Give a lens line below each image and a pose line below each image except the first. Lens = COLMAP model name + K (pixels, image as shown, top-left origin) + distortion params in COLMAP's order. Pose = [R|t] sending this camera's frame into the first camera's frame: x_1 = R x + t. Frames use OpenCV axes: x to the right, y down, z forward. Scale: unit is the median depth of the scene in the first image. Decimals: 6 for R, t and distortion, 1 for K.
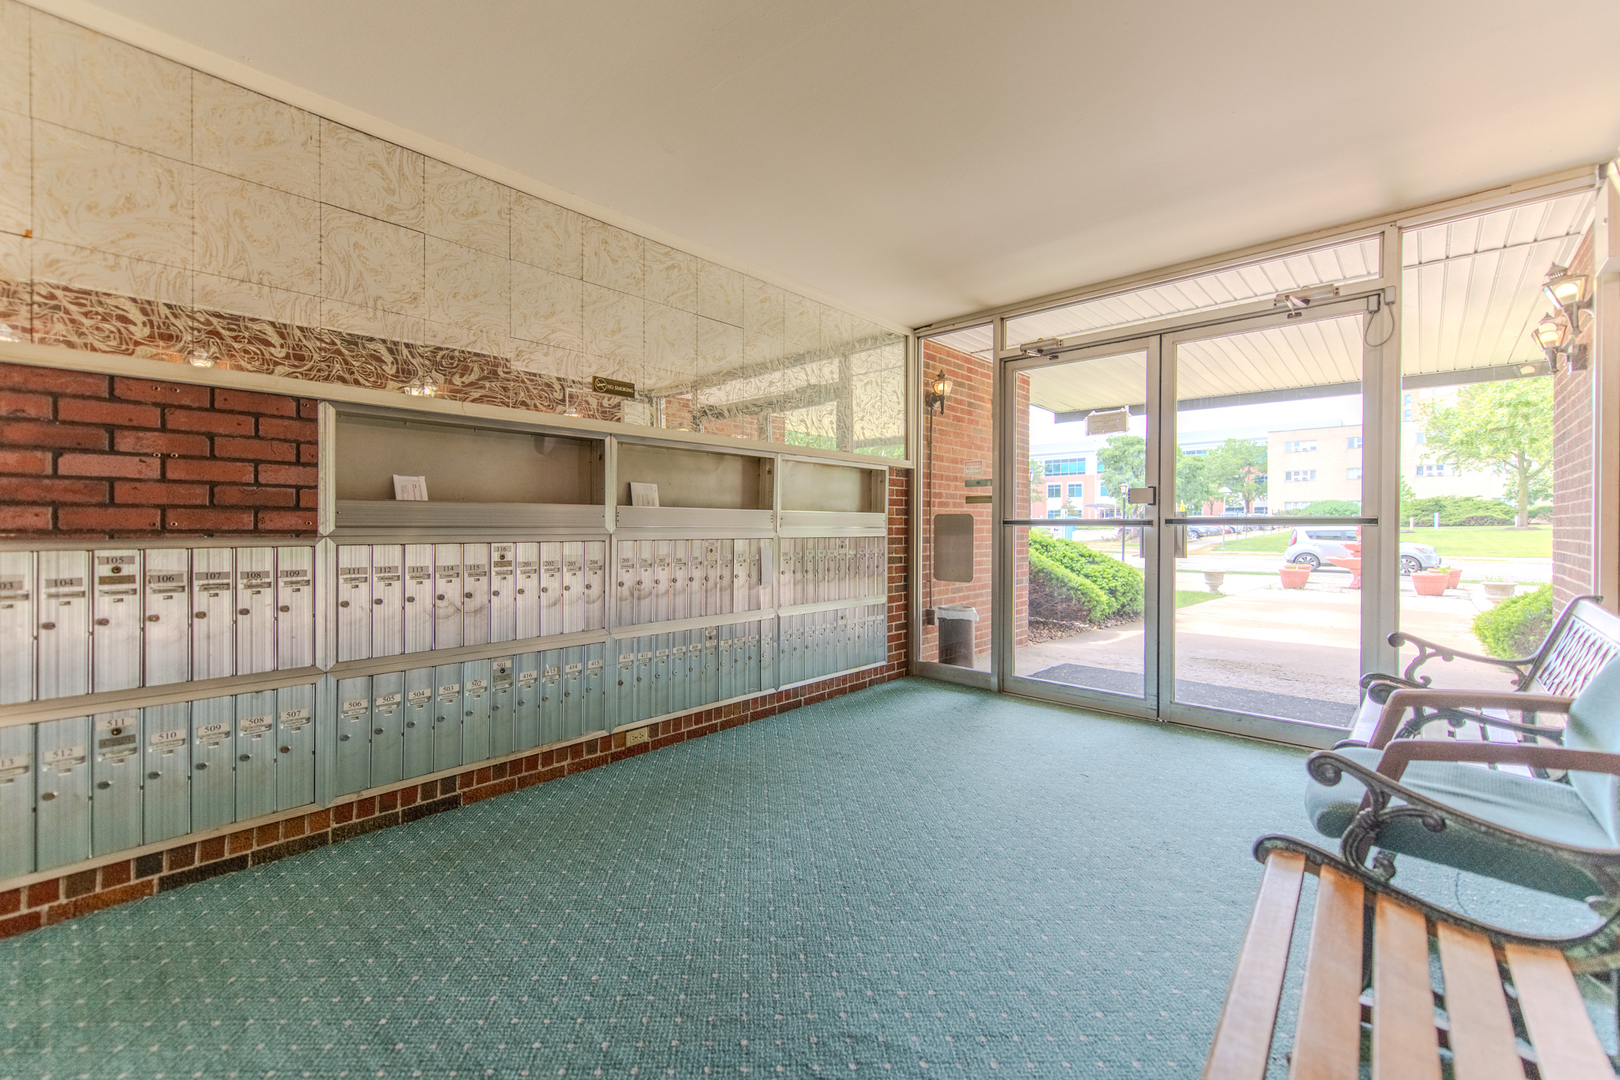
lens RADIAL K [[655.5, 0, 880.5], [0, 655.5, 527.9], [0, 0, 1]] dist [0.018081, -0.000156]
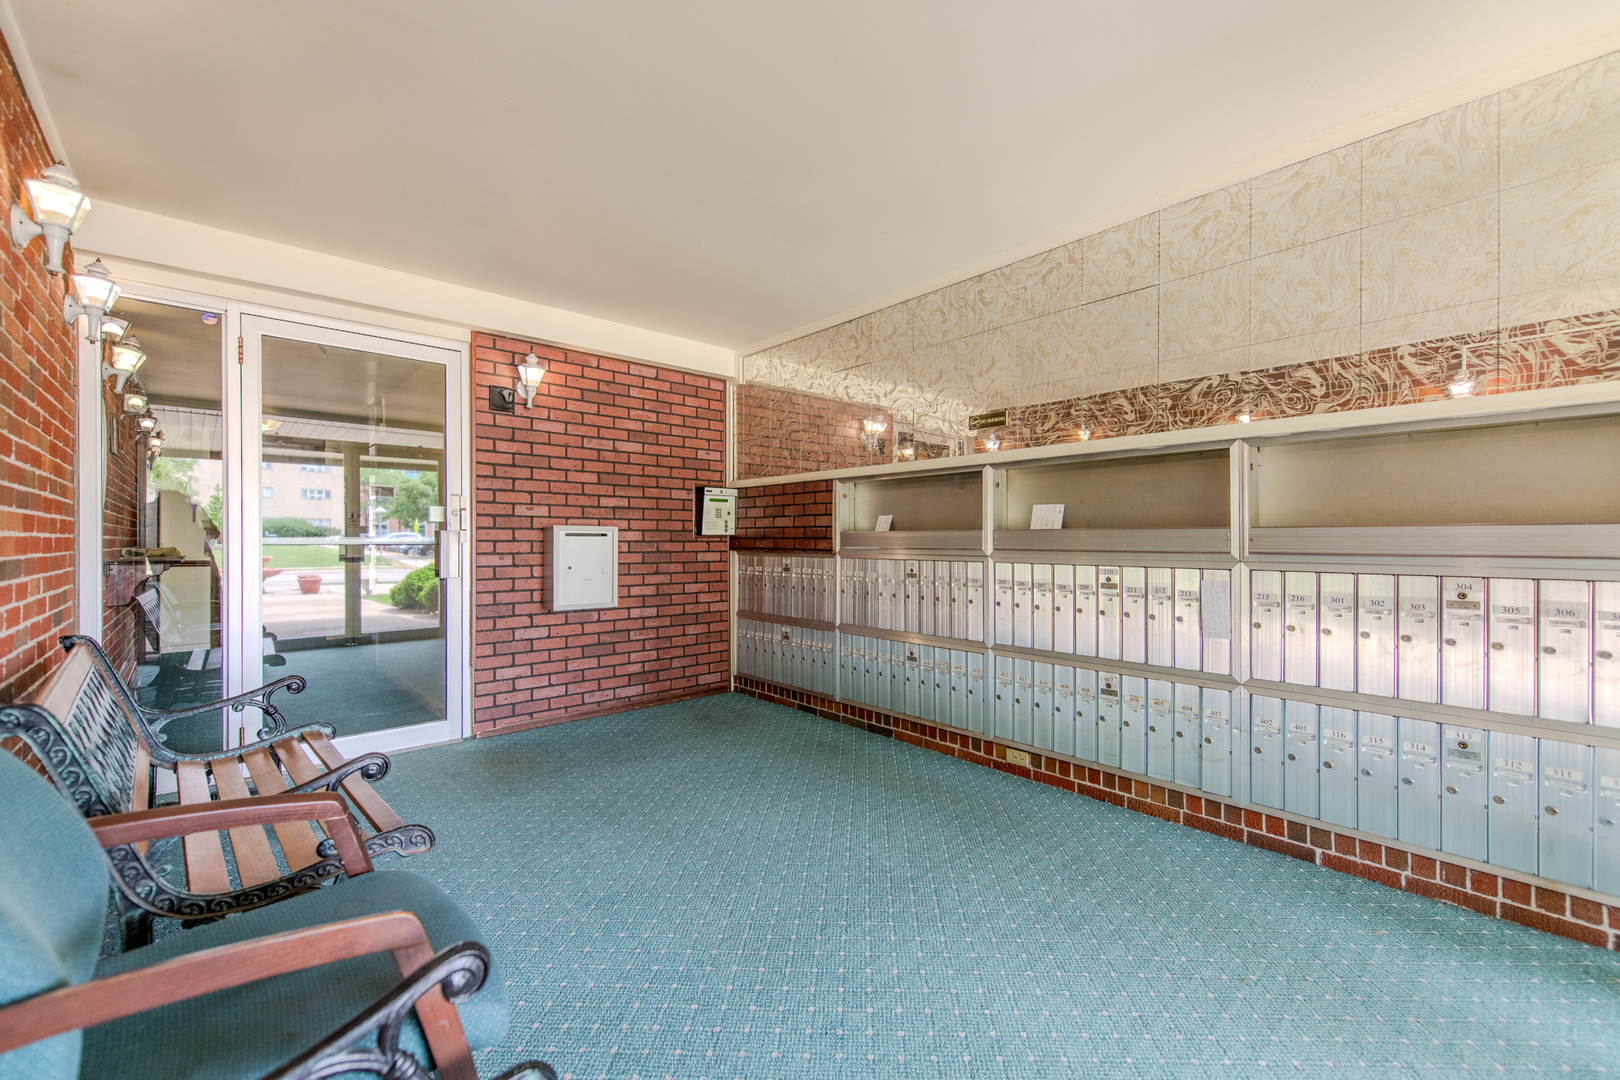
lens RADIAL K [[663.3, 0, 804.4], [0, 663.3, 554.3], [0, 0, 1]] dist [0.018860, -0.007700]
pose [[-0.151295, 0.007561, -0.988460, 0.589183], [-0.014441, 0.999847, 0.009859, -0.000007], [0.988383, 0.015766, -0.151163, 0.707097]]
